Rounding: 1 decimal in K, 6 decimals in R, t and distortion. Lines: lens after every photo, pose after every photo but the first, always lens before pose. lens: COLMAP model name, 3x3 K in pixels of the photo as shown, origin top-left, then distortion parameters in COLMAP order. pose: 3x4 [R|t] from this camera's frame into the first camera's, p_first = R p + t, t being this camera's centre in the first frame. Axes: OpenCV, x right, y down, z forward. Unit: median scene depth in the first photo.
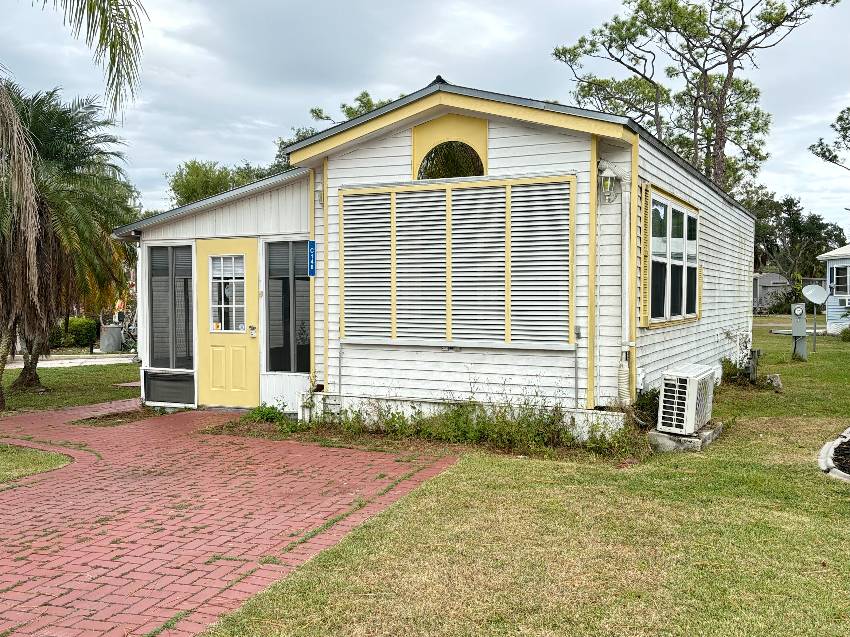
lens RADIAL K [[875.1, 0, 421.1], [0, 875.1, 319.9], [0, 0, 1]] dist [0.023598, 0.000000]
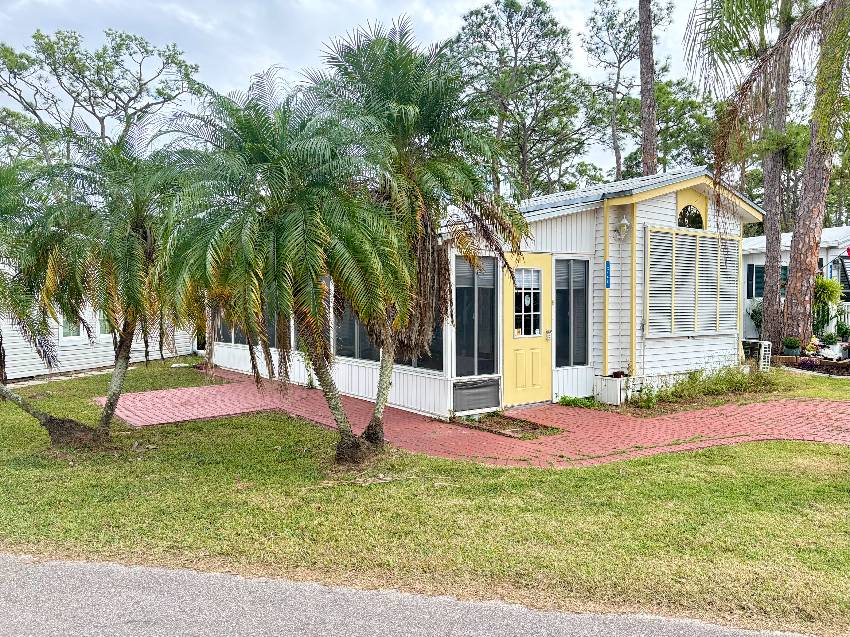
lens RADIAL K [[648.7, 0, 430.4], [0, 648.7, 318.2], [0, 0, 1]] dist [0.046753, -0.052422]
pose [[0.487044, -0.021505, 0.873113, -1.054430], [0.027581, 0.999577, 0.009235, -0.021827], [-0.872942, 0.019583, 0.487431, 0.737598]]
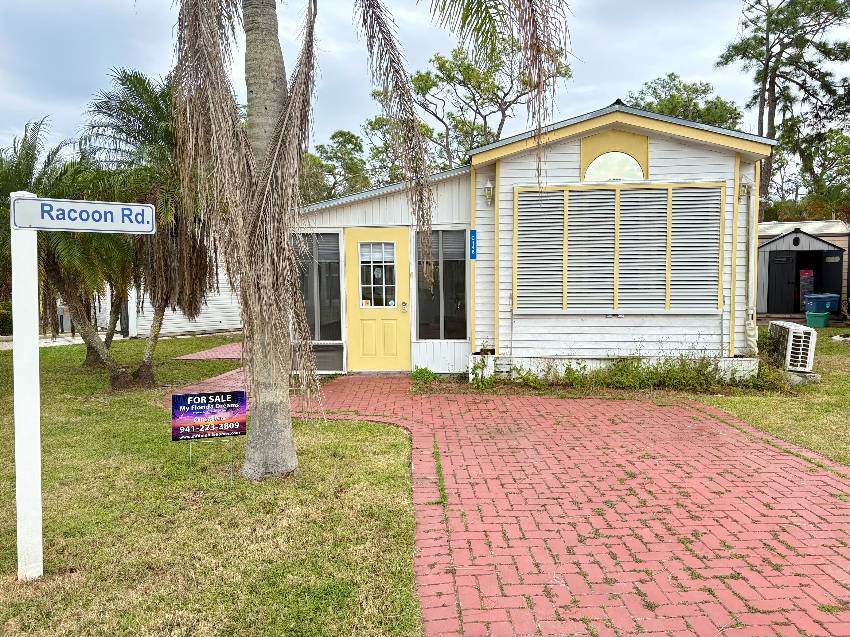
lens RADIAL K [[648.7, 0, 429.4], [0, 648.7, 316.8], [0, 0, 1]] dist [0.046753, -0.052422]
pose [[0.945806, -0.028421, 0.323487, -0.458182], [0.018540, 0.999264, 0.033587, -0.002053], [-0.324204, -0.025769, 0.945636, 0.163788]]
